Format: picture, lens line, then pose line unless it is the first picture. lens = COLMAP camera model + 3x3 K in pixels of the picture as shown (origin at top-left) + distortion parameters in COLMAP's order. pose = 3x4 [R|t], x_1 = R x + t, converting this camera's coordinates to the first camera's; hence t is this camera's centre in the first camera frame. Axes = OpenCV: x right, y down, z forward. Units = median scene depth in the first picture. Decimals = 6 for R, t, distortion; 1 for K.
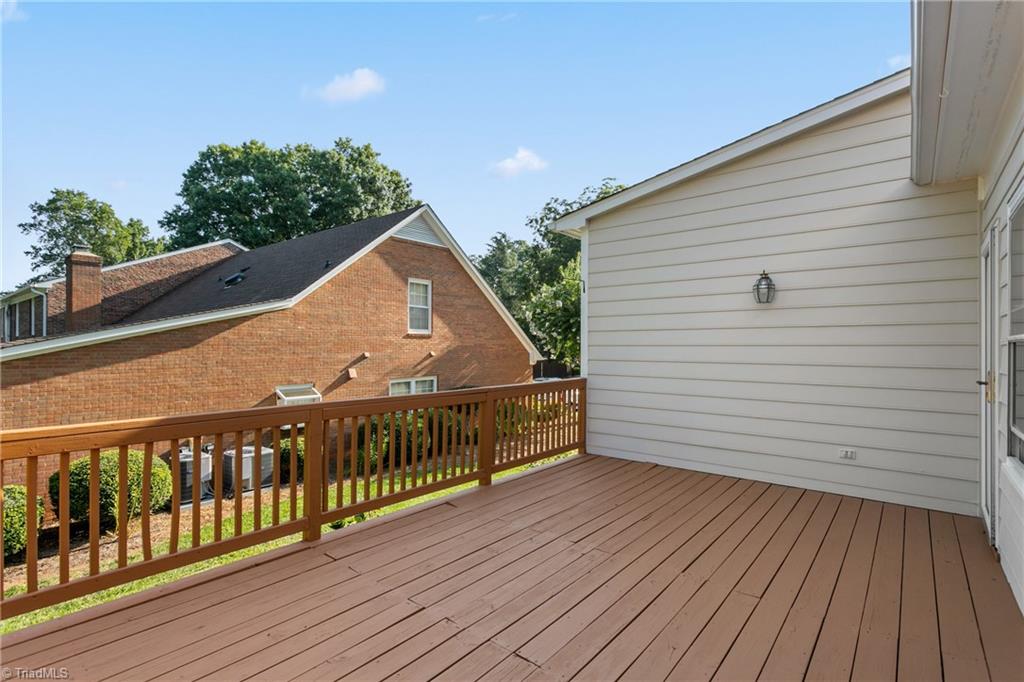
lens RADIAL K [[489.8, 0, 512.0], [0, 489.8, 341.0], [0, 0, 1]] dist [0.000276, 0.000375]
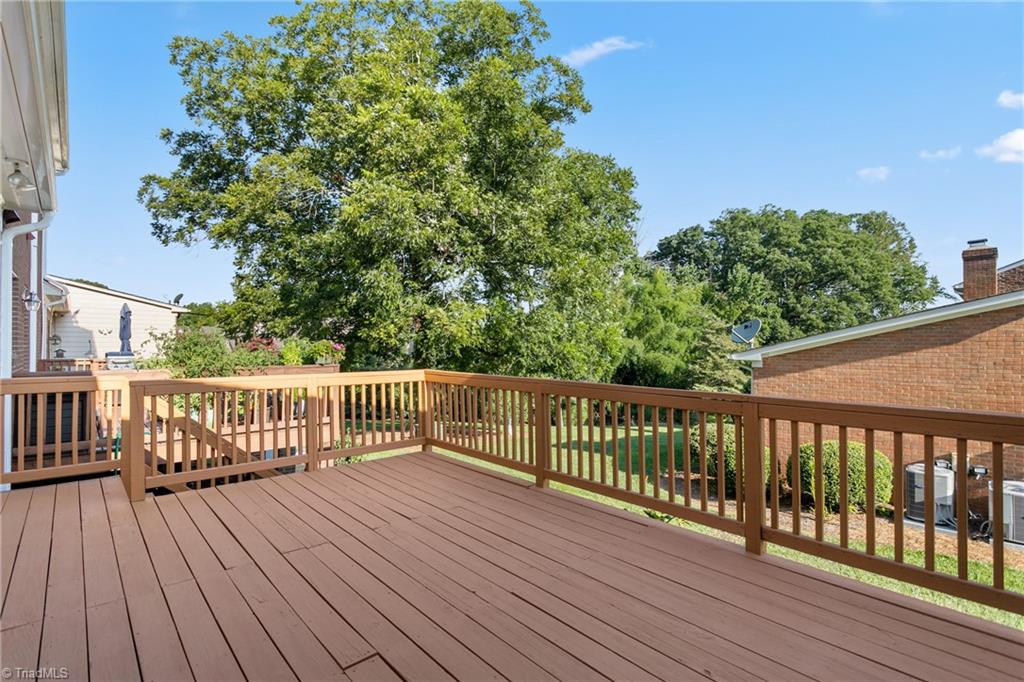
lens RADIAL K [[489.8, 0, 512.0], [0, 489.8, 341.0], [0, 0, 1]] dist [0.000276, 0.000375]
pose [[-0.147371, -0.012131, -0.989007, 0.343270], [0.003978, 0.999909, -0.012858, 0.018352], [0.989073, -0.005829, -0.147310, 0.444825]]
